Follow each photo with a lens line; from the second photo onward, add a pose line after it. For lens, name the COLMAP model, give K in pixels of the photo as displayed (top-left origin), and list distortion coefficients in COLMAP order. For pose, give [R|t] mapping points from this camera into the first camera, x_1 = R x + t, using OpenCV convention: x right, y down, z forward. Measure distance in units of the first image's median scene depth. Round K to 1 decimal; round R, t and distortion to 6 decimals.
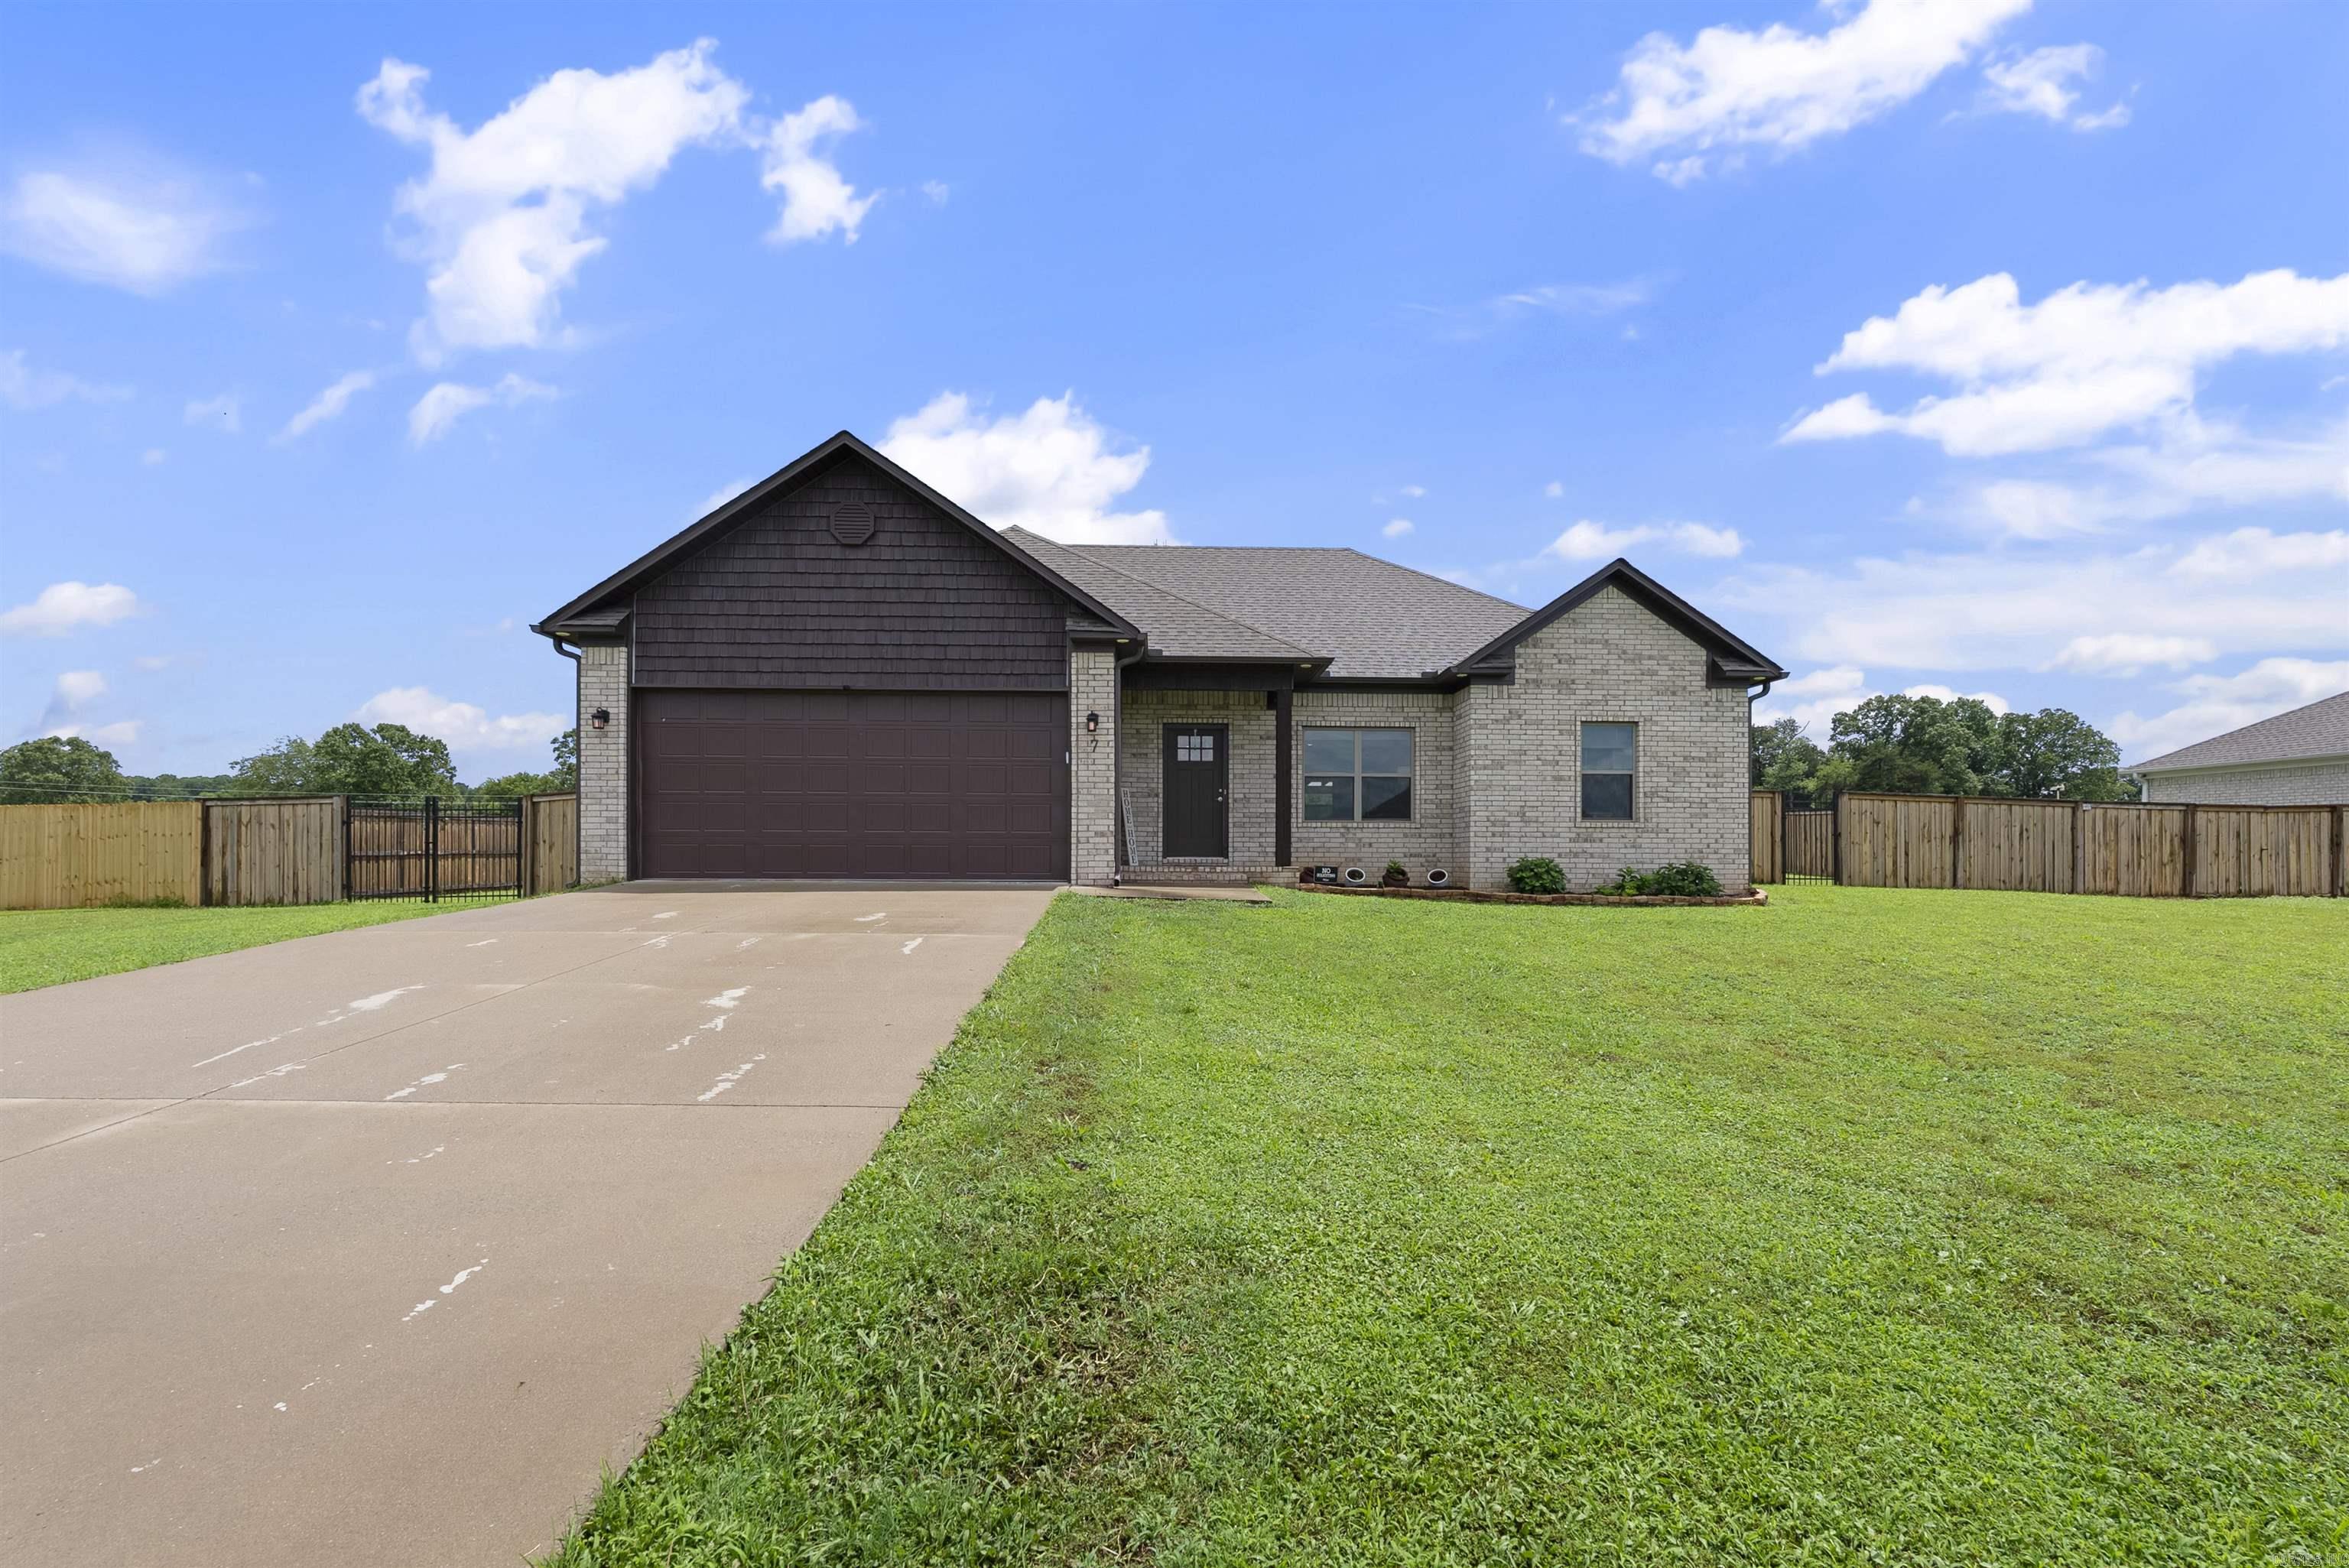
lens RADIAL K [[1053.1, 0, 1188.6], [0, 1053.1, 848.0], [0, 0, 1]] dist [-0.003776, 0.000205]
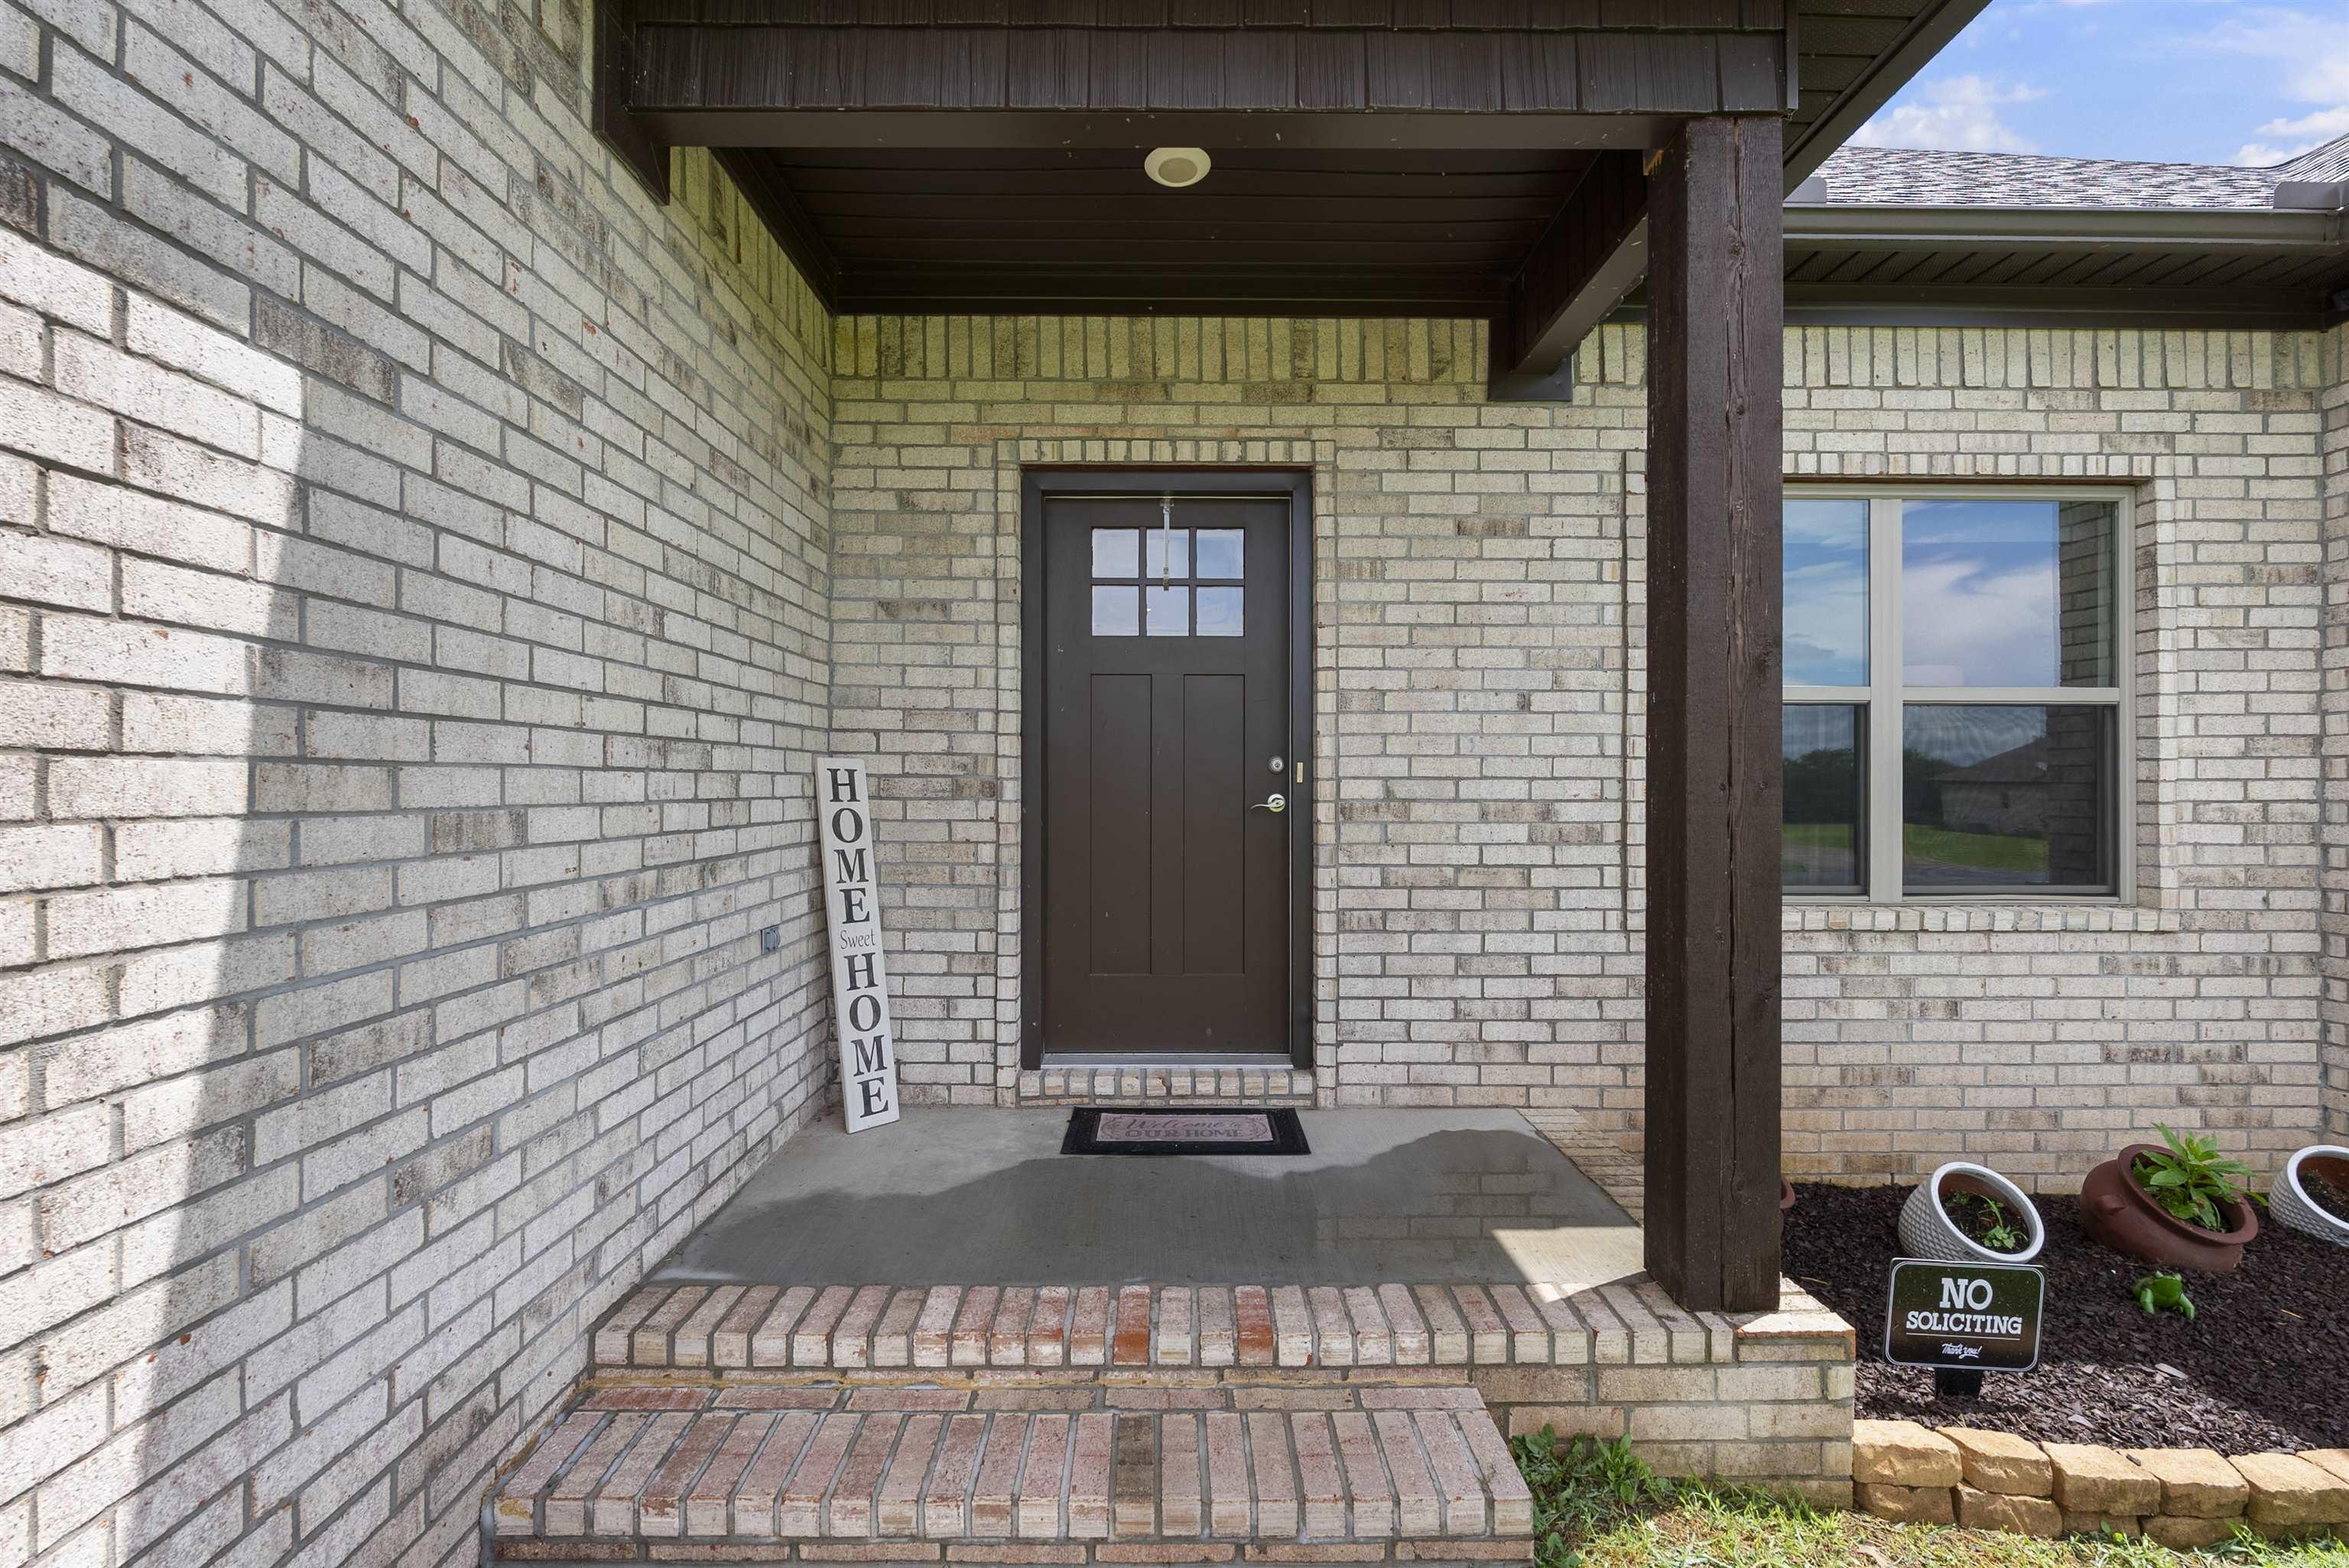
lens RADIAL K [[1058.3, 0, 1181.6], [0, 1058.3, 789.8], [0, 0, 1]] dist [-0.006400, 0.000813]
pose [[0.999631, -0.002095, -0.027068, 0.019437], [0.002362, 0.999949, 0.009825, -0.064162], [0.027046, -0.009886, 0.999585, 0.958330]]
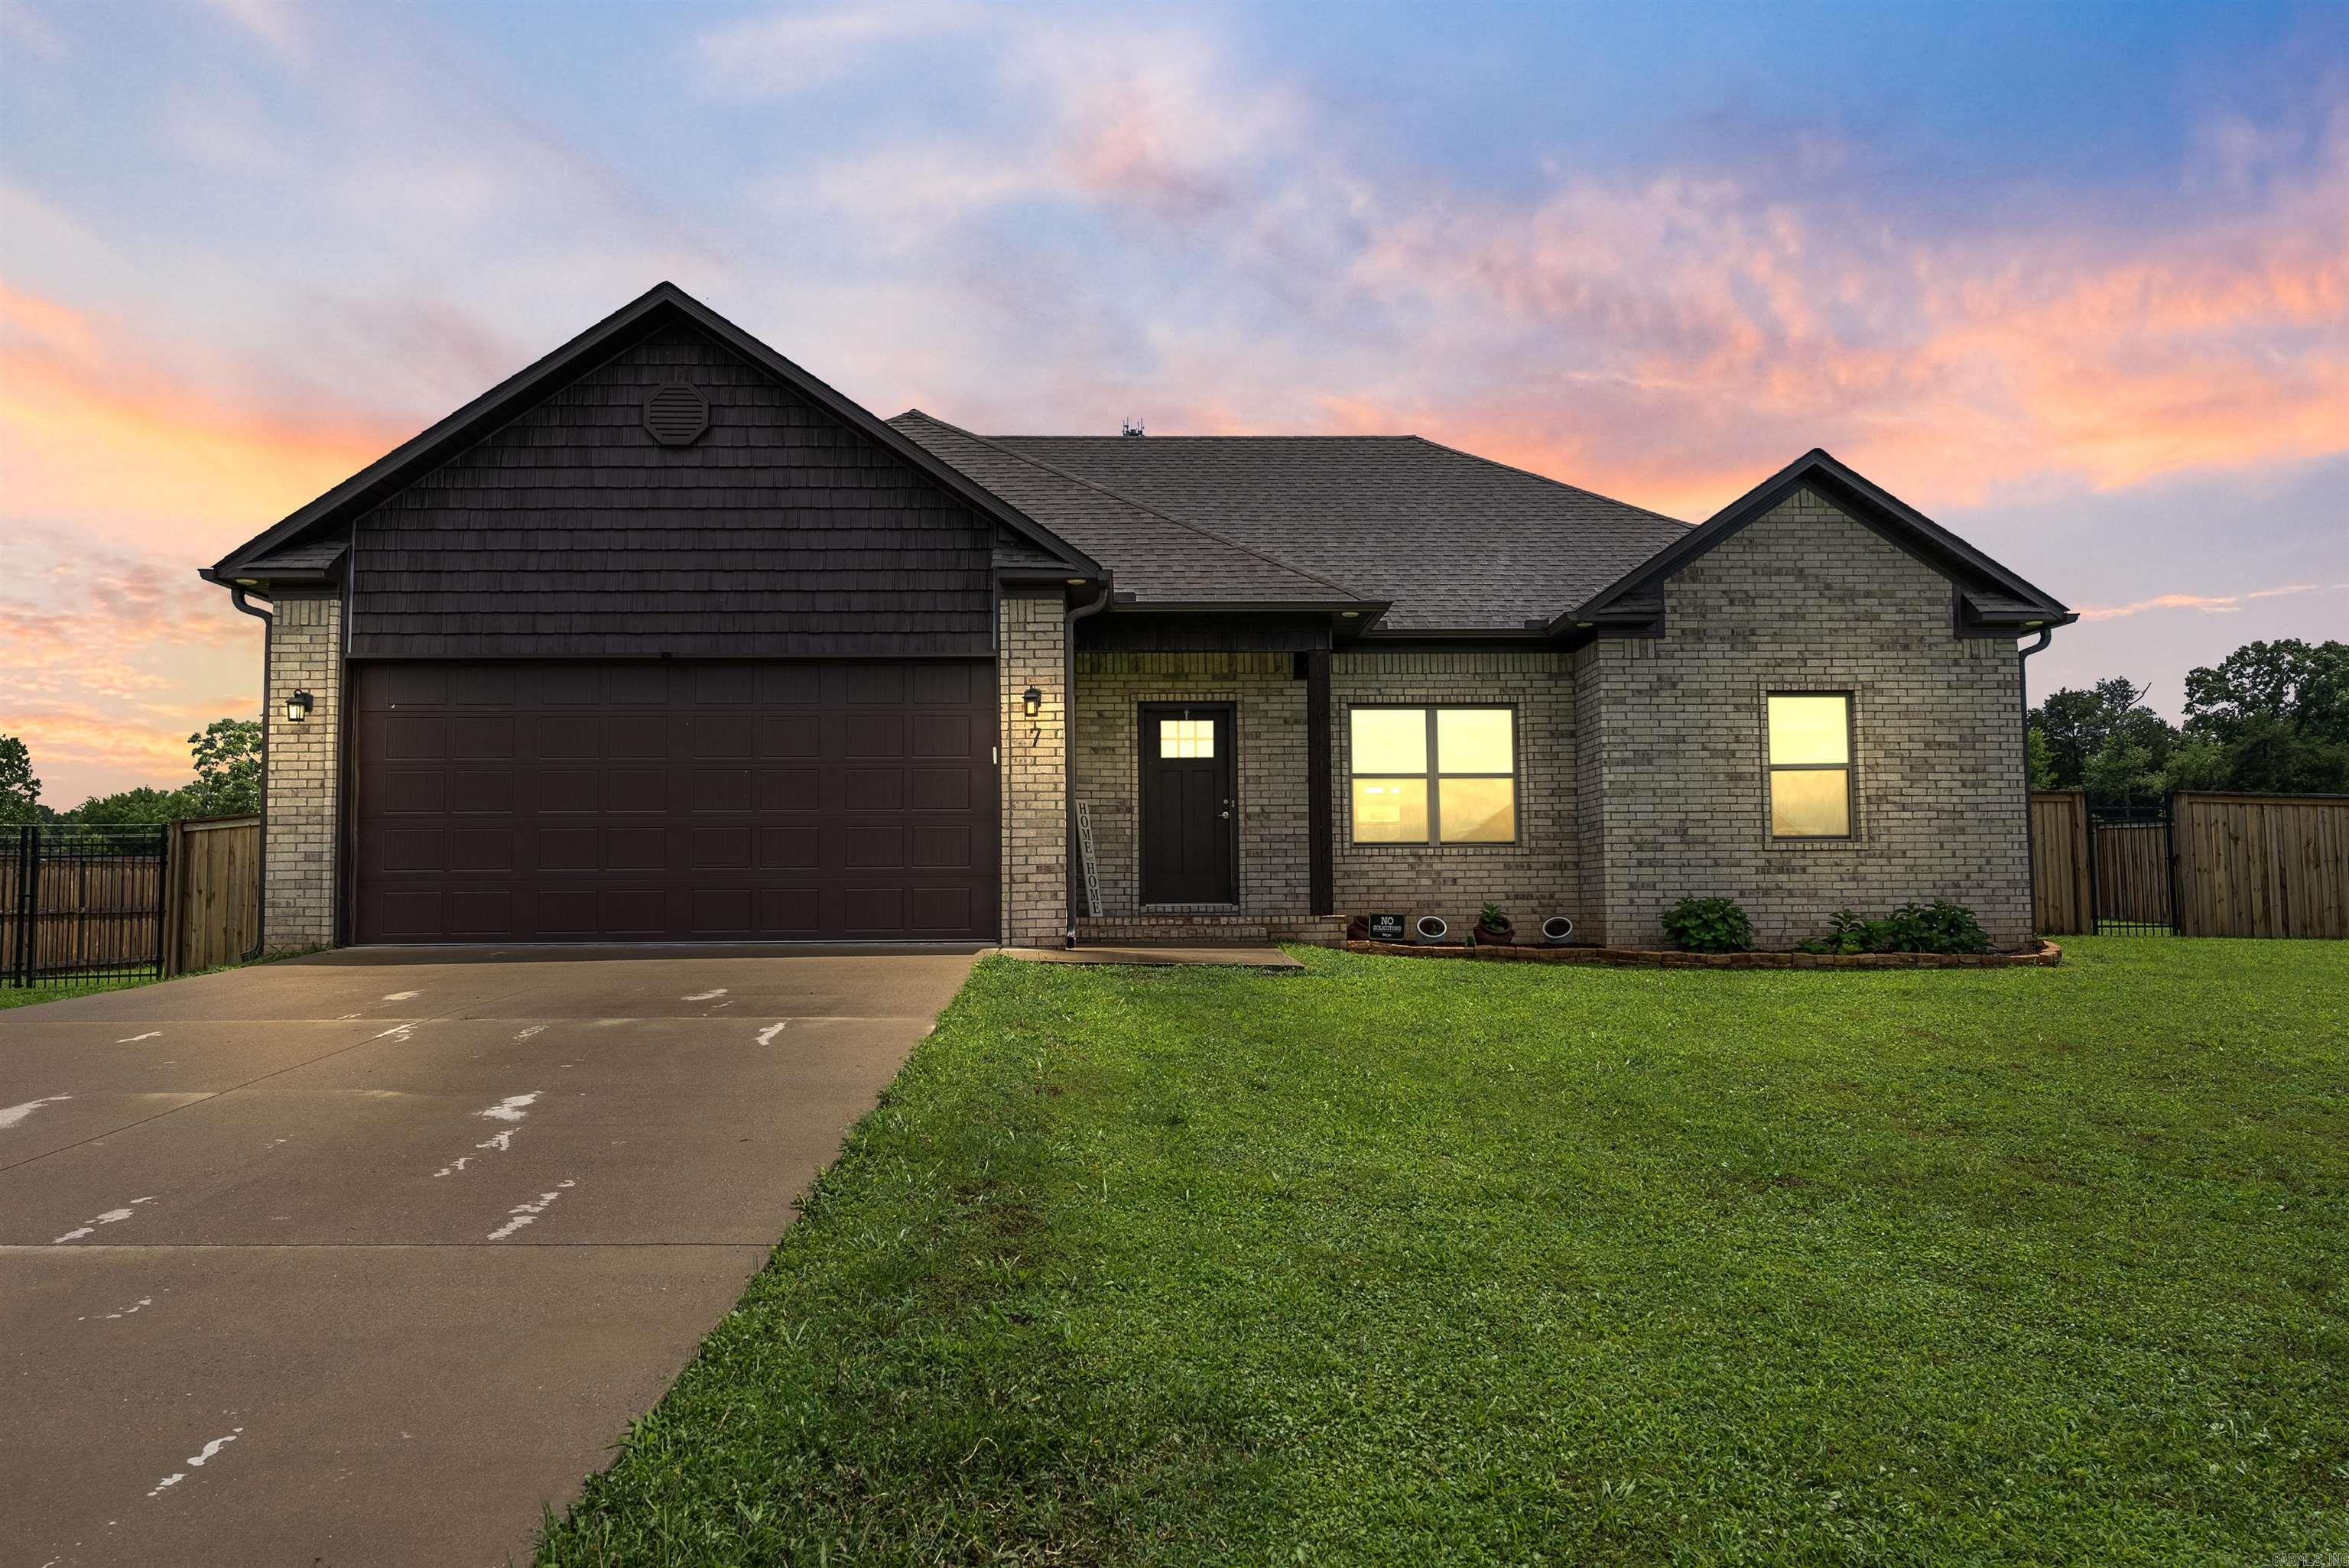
lens RADIAL K [[1652.6, 0, 1174.5], [0, 1652.6, 784.0], [0, 0, 1]] dist [0.004274, -0.002609]
pose [[0.999913, -0.012402, -0.004437, 0.003396], [0.012081, 0.997730, -0.066241, 0.003344], [0.005249, 0.066182, 0.997794, -0.046348]]
